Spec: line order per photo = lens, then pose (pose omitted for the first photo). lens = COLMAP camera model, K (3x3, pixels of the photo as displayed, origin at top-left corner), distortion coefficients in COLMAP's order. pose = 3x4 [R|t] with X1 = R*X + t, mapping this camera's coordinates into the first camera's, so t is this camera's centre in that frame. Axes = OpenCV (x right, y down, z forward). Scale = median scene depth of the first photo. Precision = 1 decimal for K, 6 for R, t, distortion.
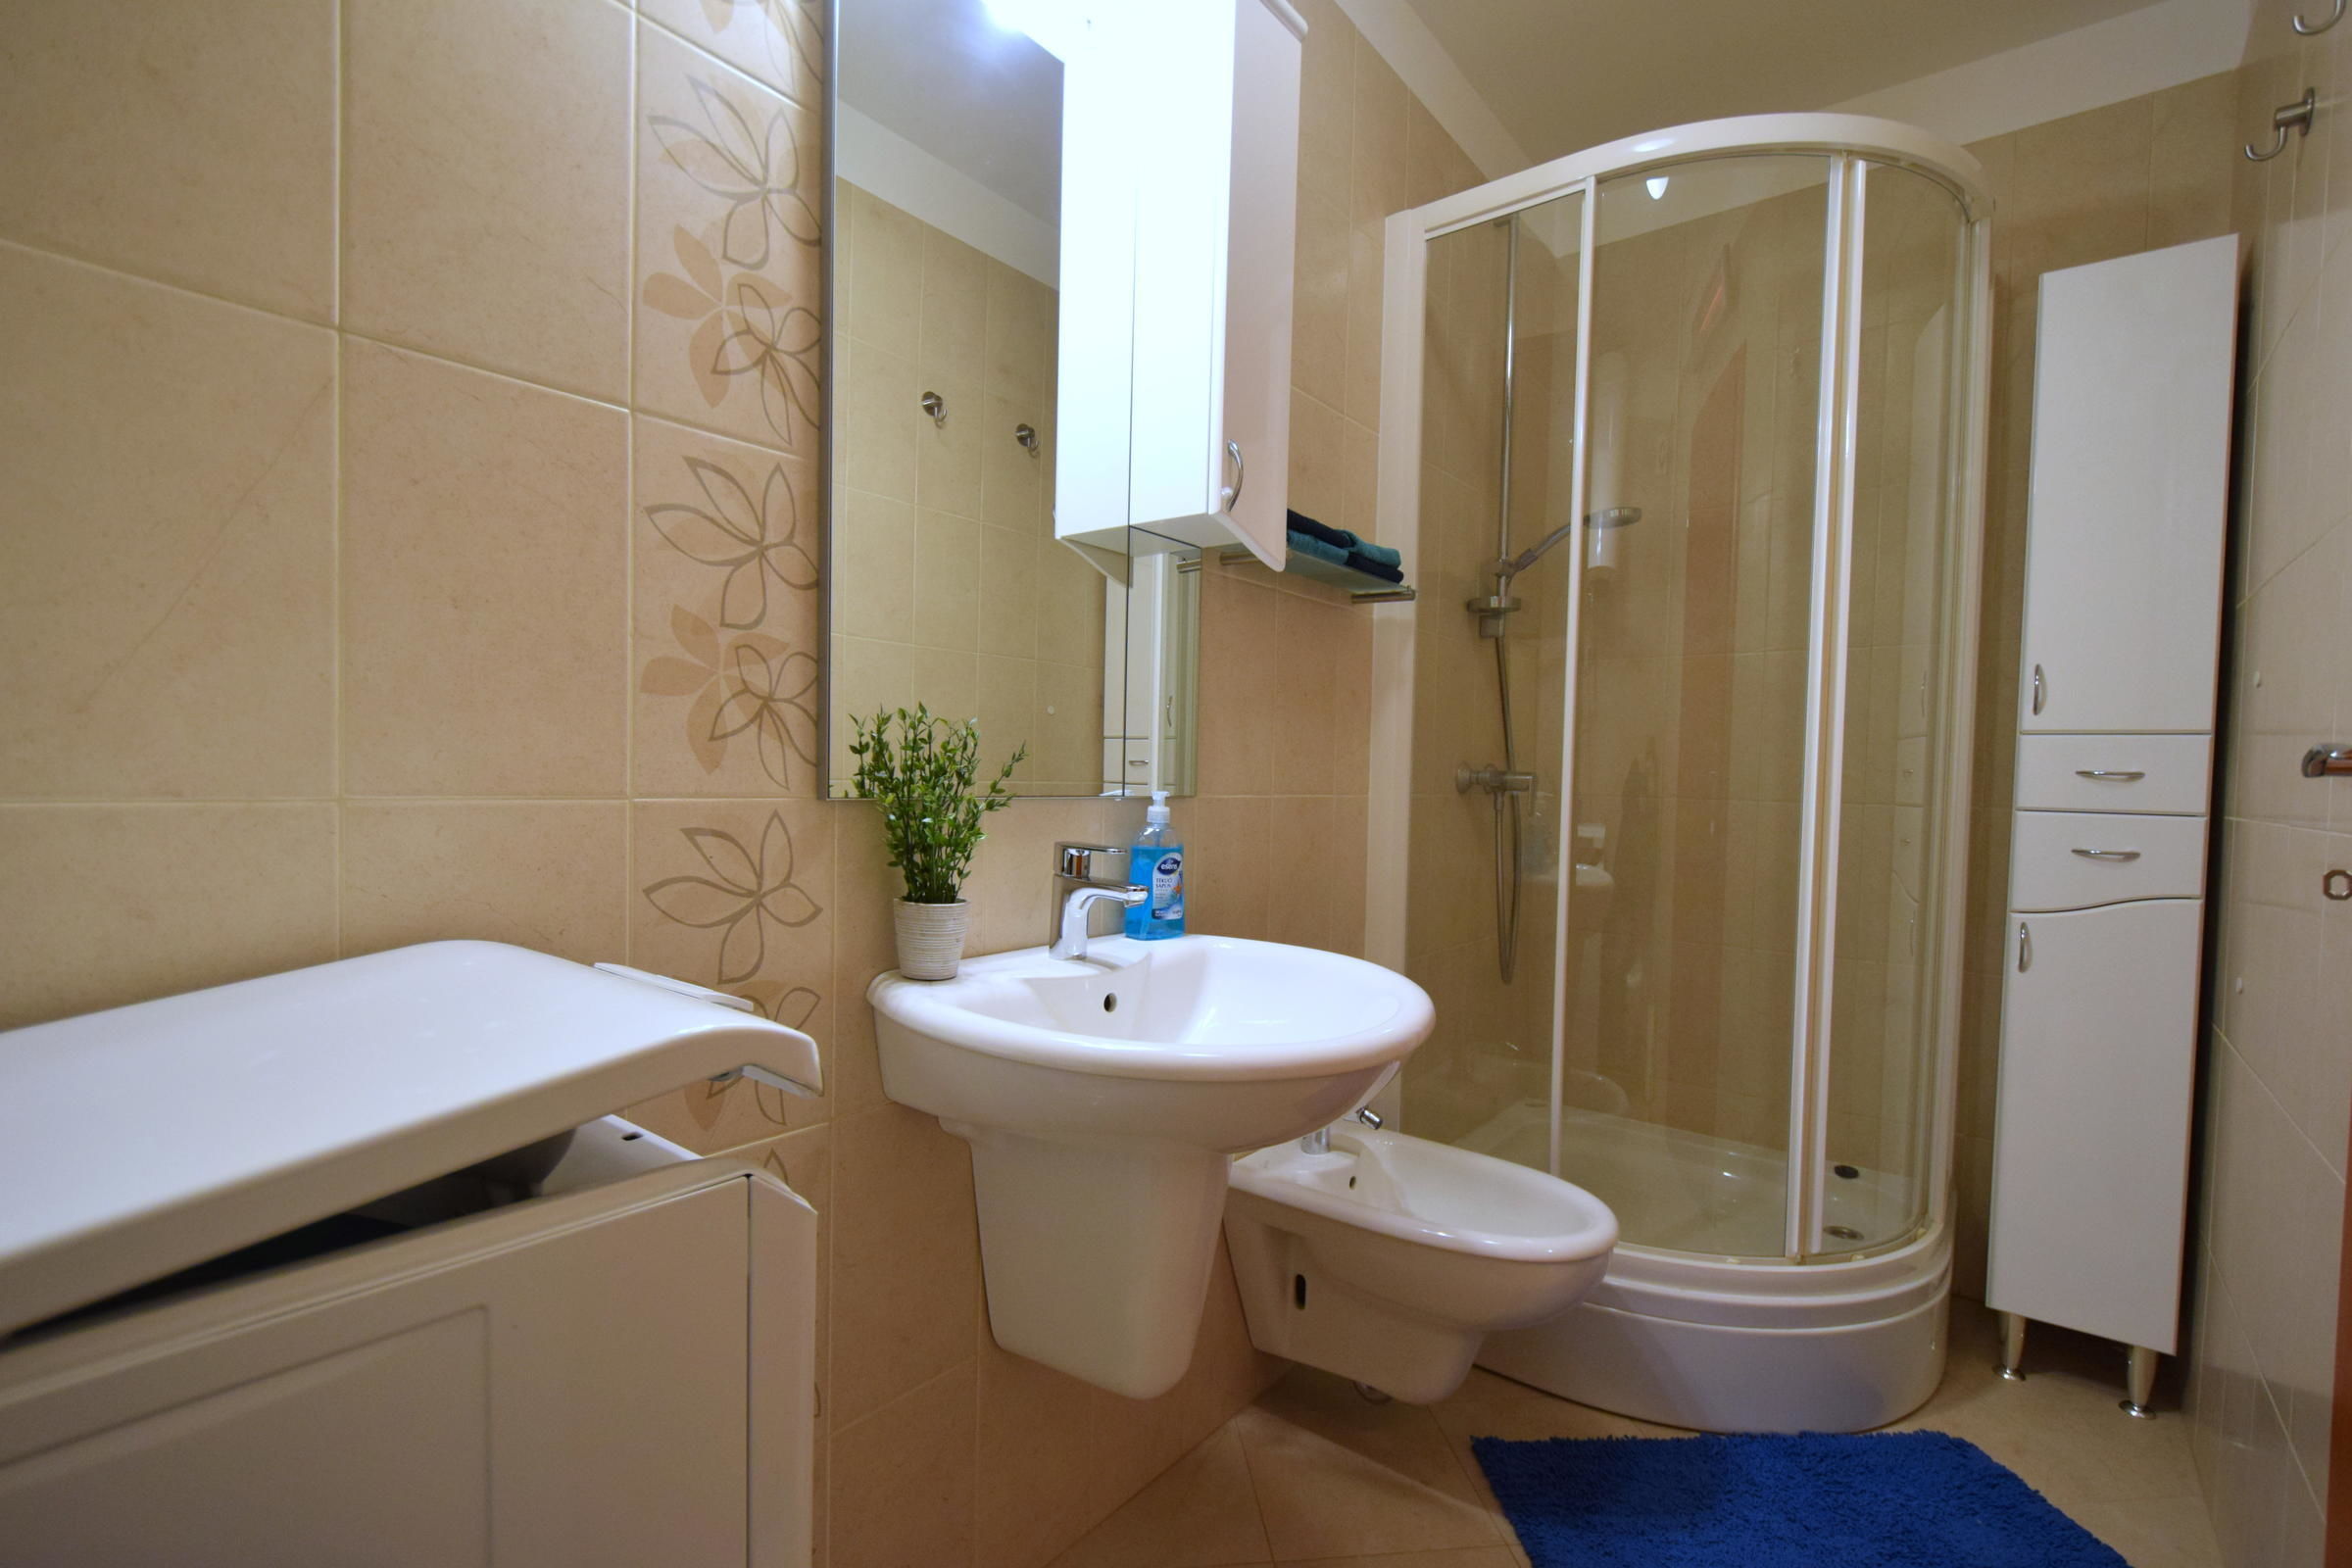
lens RADIAL K [[1032.1, 0, 1183.4], [0, 1032.1, 809.8], [0, 0, 1]] dist [0.015118, -0.011087]
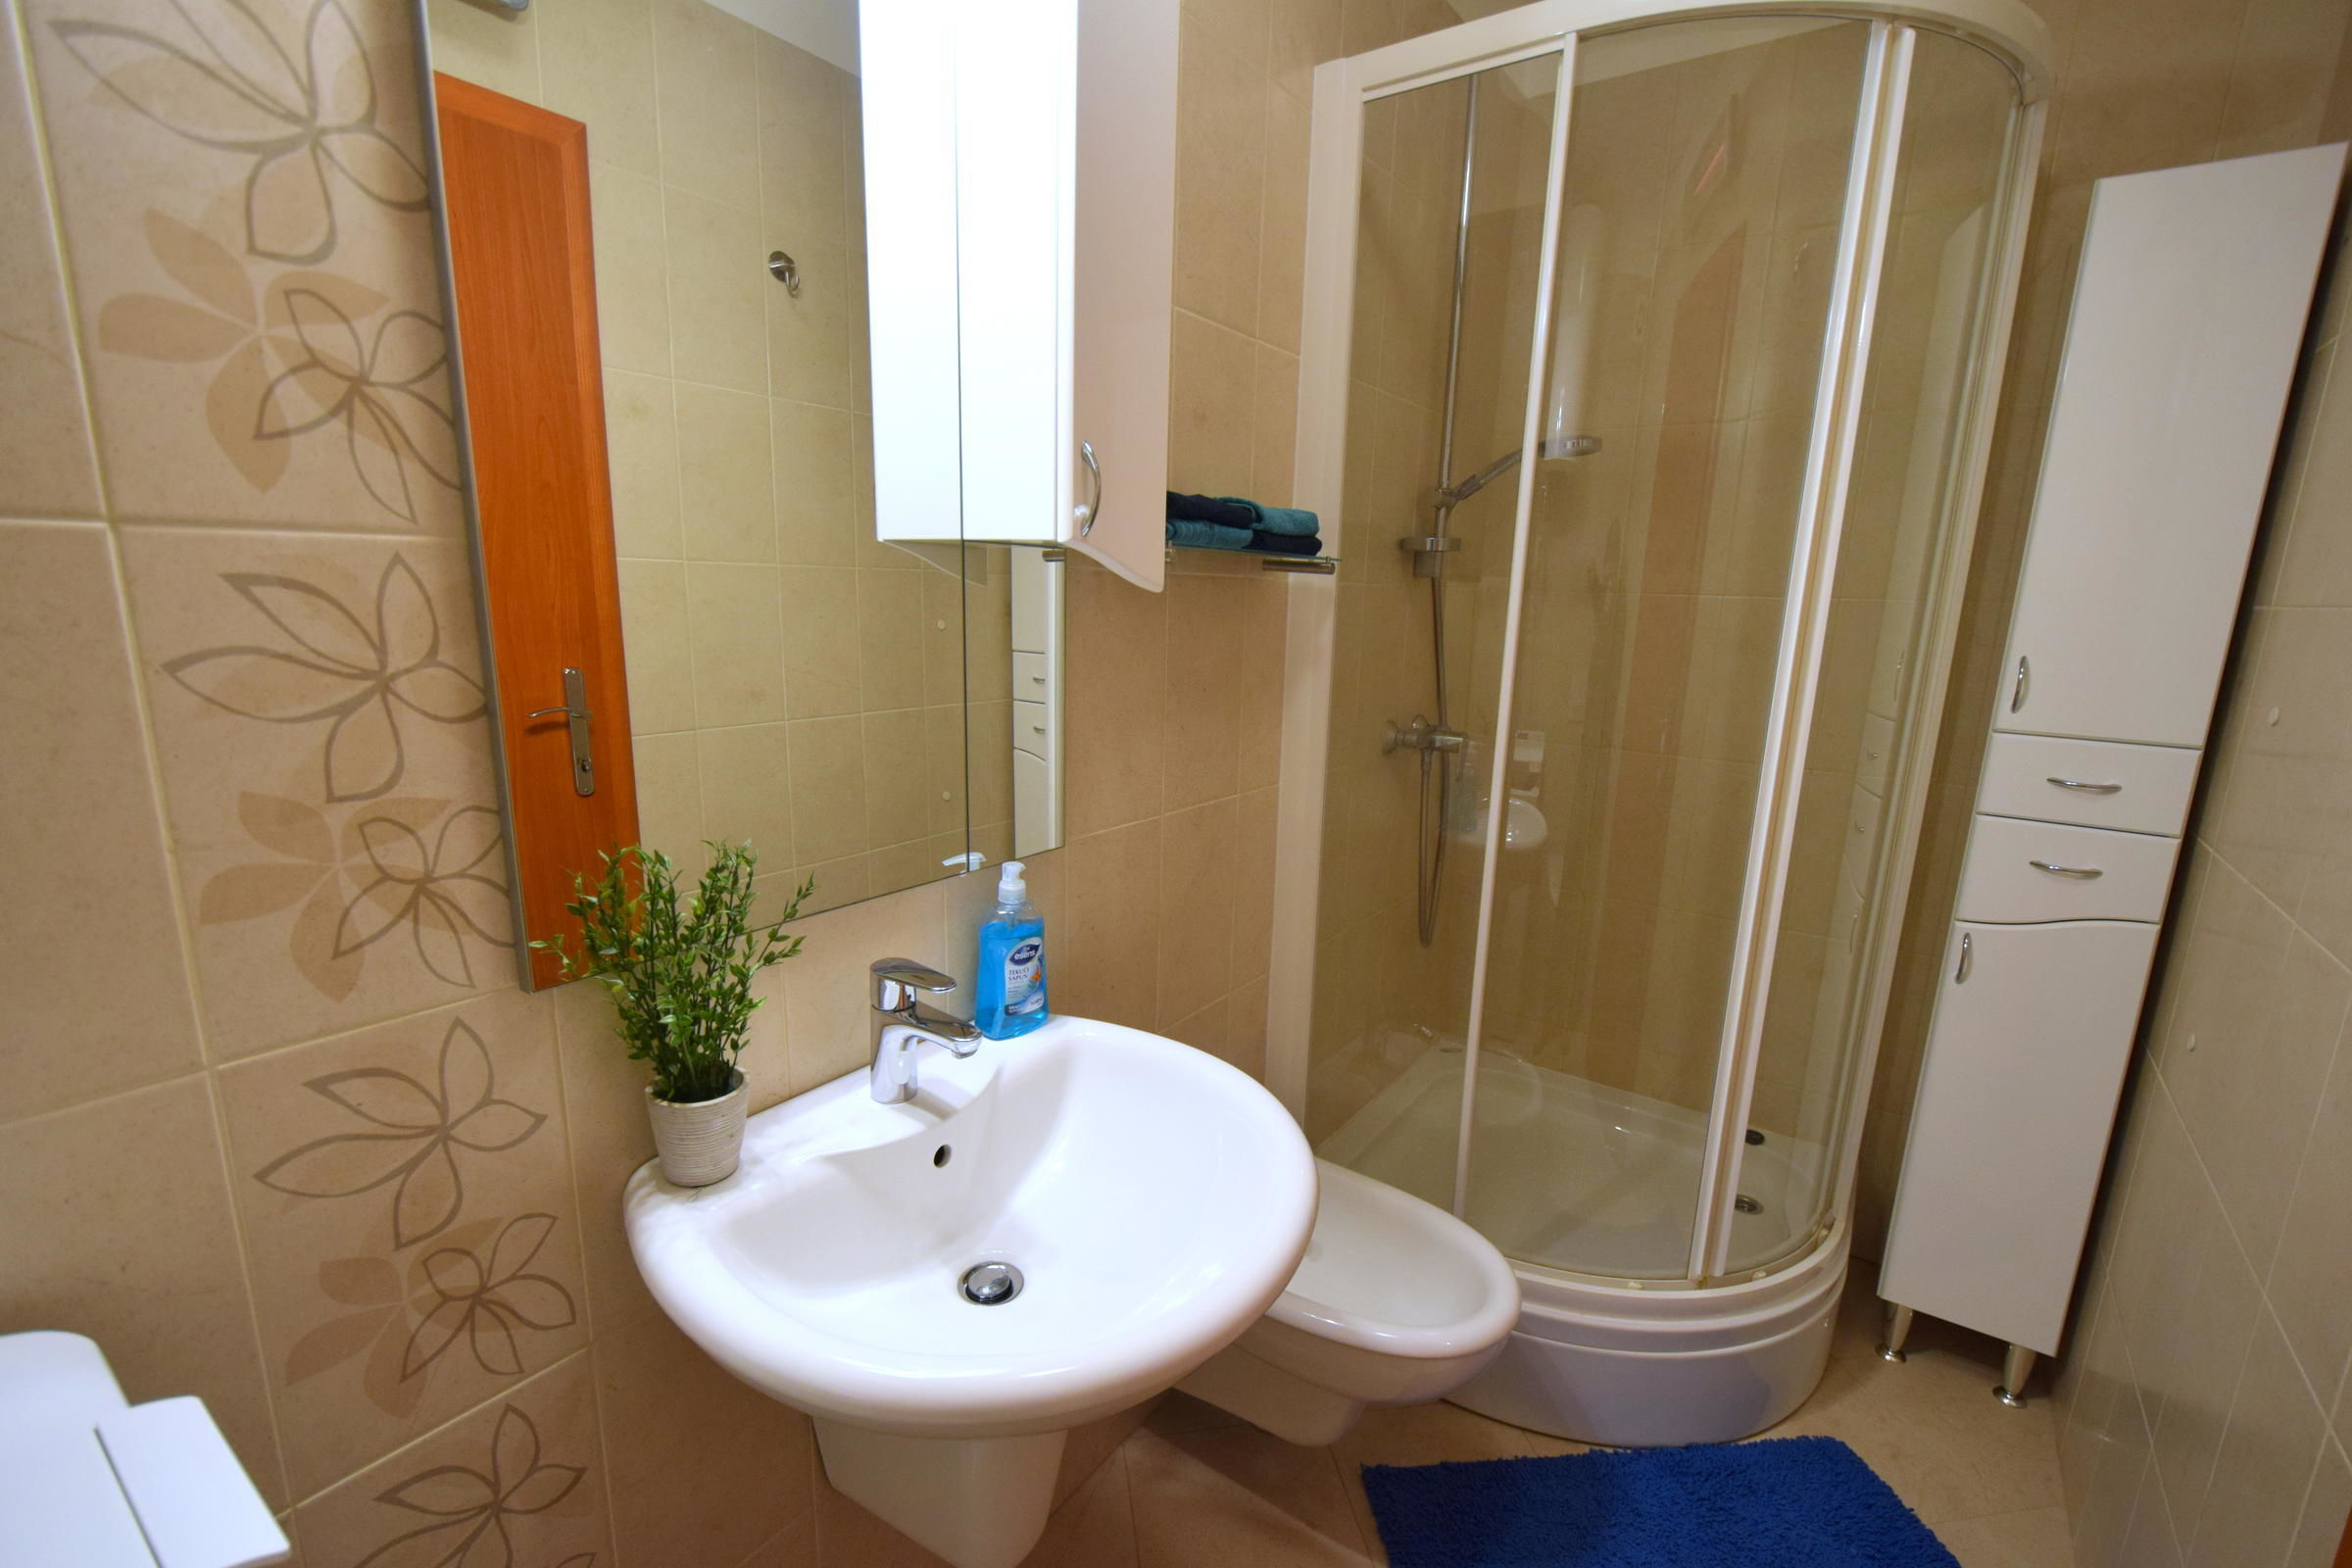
lens RADIAL K [[973.8, 0, 1197.0], [0, 973.8, 752.6], [0, 0, 1]] dist [0.013336, -0.010578]
pose [[0.998894, -0.004752, 0.046783, 0.091168], [-0.003585, 0.984291, 0.176517, -0.251151], [-0.046886, -0.176489, 0.983185, 0.237219]]
